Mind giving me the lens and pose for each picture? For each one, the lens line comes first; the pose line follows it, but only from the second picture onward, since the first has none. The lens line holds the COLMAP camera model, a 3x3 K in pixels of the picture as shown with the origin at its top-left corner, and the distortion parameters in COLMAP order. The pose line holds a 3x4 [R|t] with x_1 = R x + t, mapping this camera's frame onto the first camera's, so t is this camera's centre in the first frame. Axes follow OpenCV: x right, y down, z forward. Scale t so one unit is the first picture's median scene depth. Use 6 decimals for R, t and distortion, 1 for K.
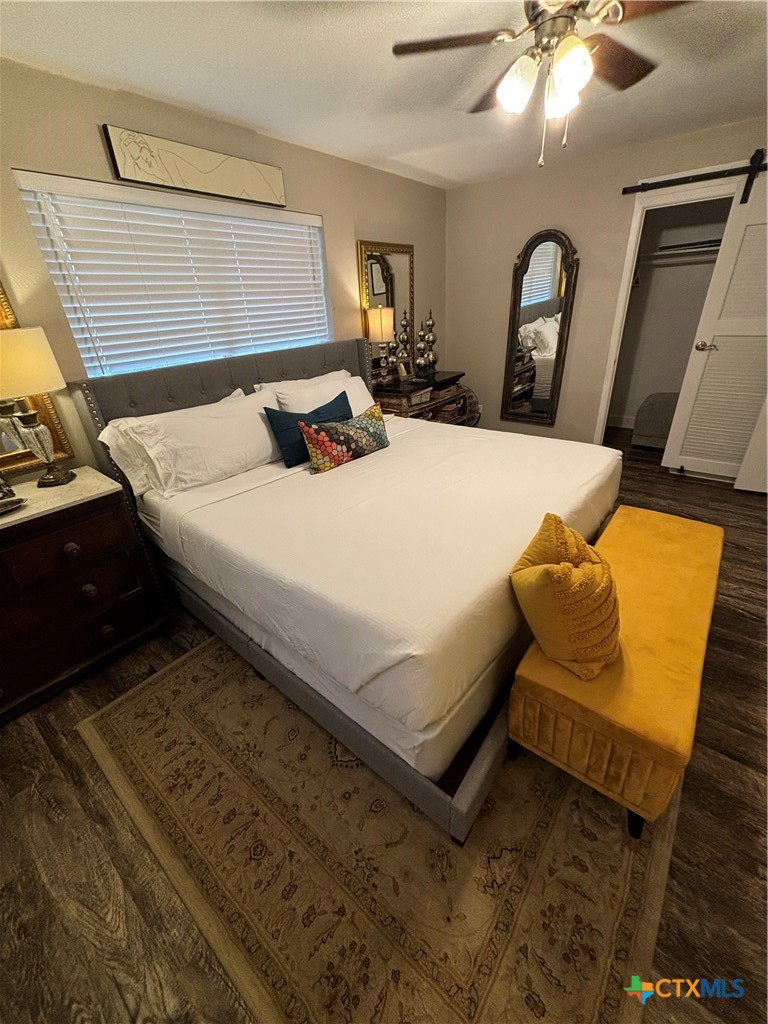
lens RADIAL K [[411.9, 0, 384.0], [0, 411.9, 512.0], [0, 0, 1]] dist [-0.001099, 0.003320]
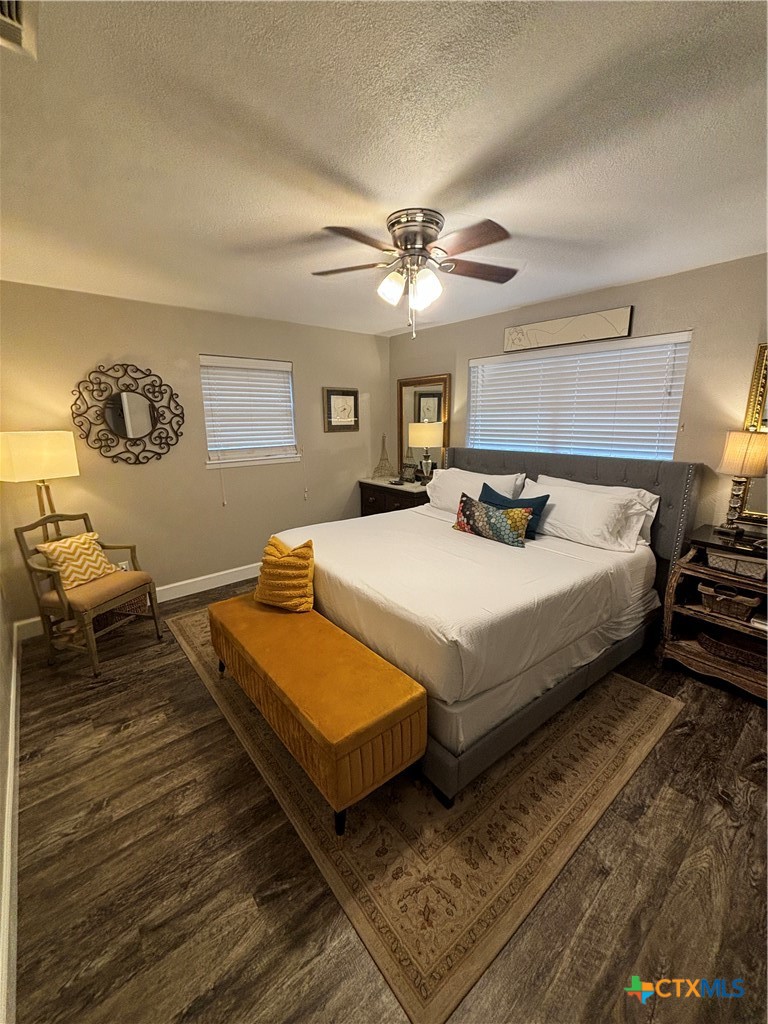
lens RADIAL K [[411.9, 0, 384.0], [0, 411.9, 512.0], [0, 0, 1]] dist [-0.001099, 0.003320]
pose [[-0.200597, 0.270527, -0.941582, 1.113279], [-0.434925, 0.836620, 0.333027, -0.468339], [0.877839, 0.476322, -0.050164, 0.762900]]
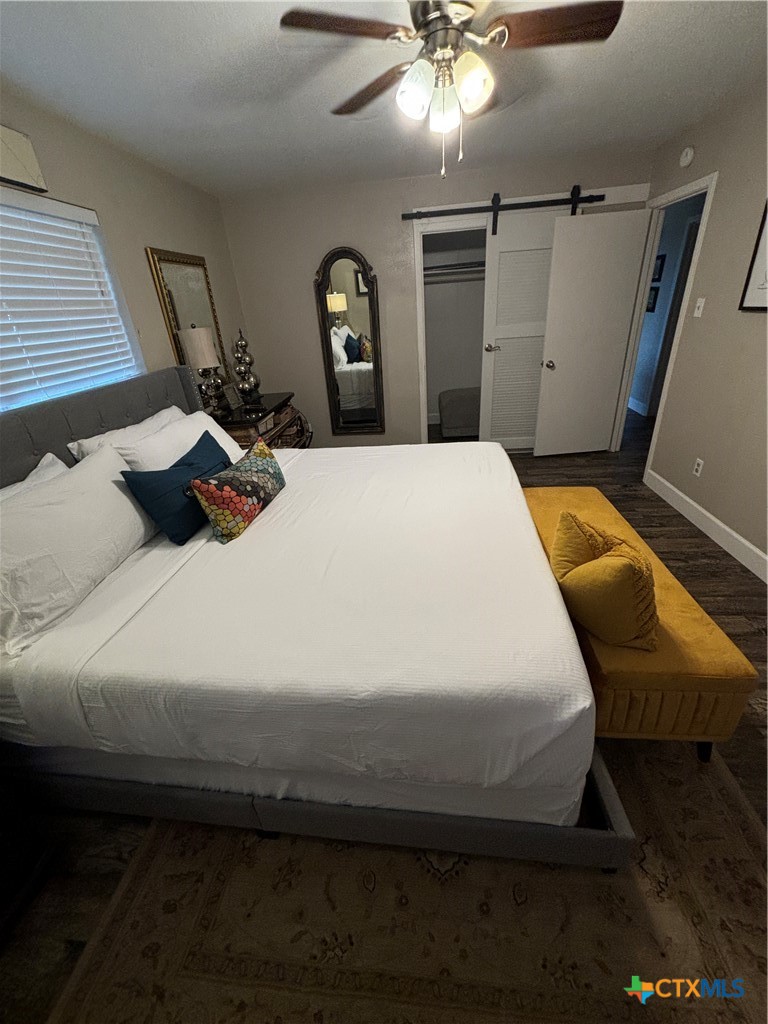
lens RADIAL K [[411.9, 0, 384.0], [0, 411.9, 512.0], [0, 0, 1]] dist [-0.001099, 0.003320]
pose [[0.835077, -0.259020, 0.485340, -0.259881], [0.277301, 0.960135, 0.035288, -0.084439], [-0.475132, 0.105117, 0.873613, 0.174100]]
